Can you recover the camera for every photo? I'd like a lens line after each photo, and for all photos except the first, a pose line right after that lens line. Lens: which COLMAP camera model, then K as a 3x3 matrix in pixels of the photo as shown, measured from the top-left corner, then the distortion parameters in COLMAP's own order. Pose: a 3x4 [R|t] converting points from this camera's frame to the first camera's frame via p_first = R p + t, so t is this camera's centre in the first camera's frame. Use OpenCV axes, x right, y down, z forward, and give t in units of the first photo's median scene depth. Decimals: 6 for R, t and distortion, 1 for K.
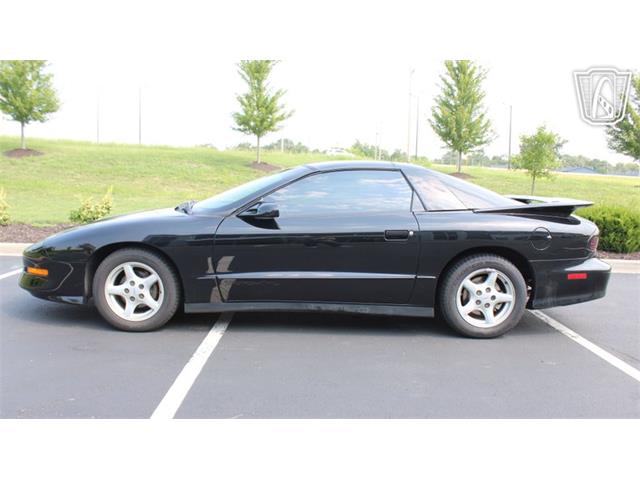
lens RADIAL K [[555.3, 0, 310.3], [0, 555.3, 250.6], [0, 0, 1]] dist [-0.166763, 0.148712]
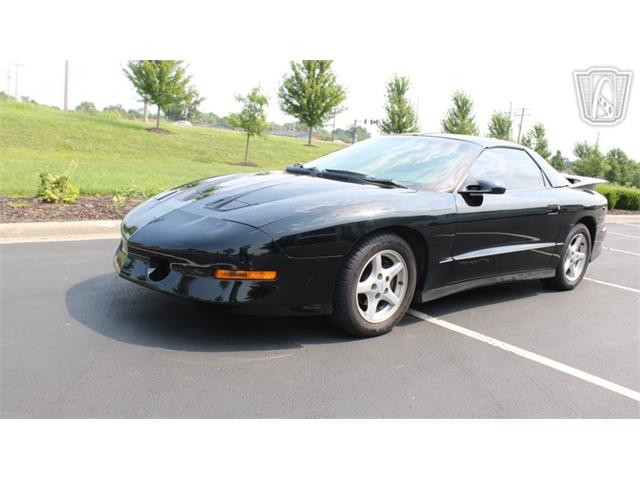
lens RADIAL K [[550.9, 0, 306.8], [0, 550.9, 246.8], [0, 0, 1]] dist [-0.166424, 0.154497]
pose [[0.789075, -0.073583, 0.609874, -0.408860], [0.024677, 0.995796, 0.088217, -0.026430], [-0.613801, -0.054560, 0.787573, 0.193506]]
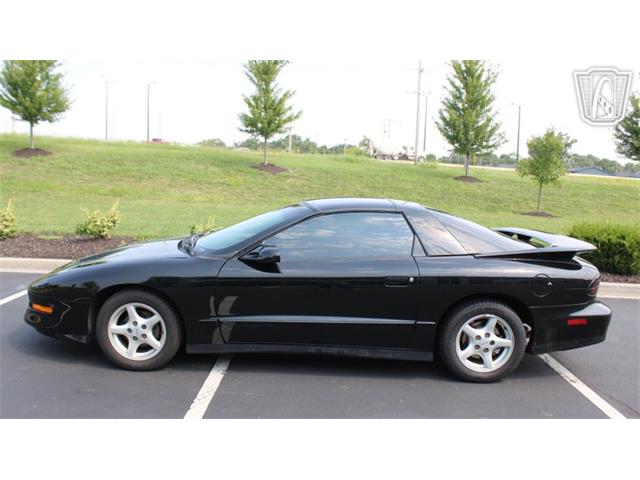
lens RADIAL K [[554.5, 0, 308.1], [0, 554.5, 249.2], [0, 0, 1]] dist [-0.168833, 0.156069]
pose [[0.999788, 0.013378, -0.015649, 0.004181], [-0.013266, 0.999886, 0.007226, -0.040523], [0.015744, -0.007017, 0.999851, -0.002210]]
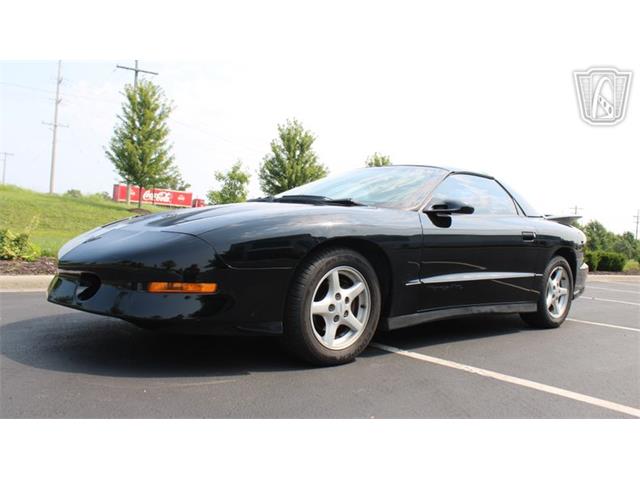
lens RADIAL K [[550.9, 0, 306.8], [0, 550.9, 246.8], [0, 0, 1]] dist [-0.166424, 0.154497]
pose [[0.773298, 0.004168, 0.634029, -0.371365], [0.048296, 0.996686, -0.065456, 0.018000], [-0.632201, 0.081238, 0.770534, 0.207049]]
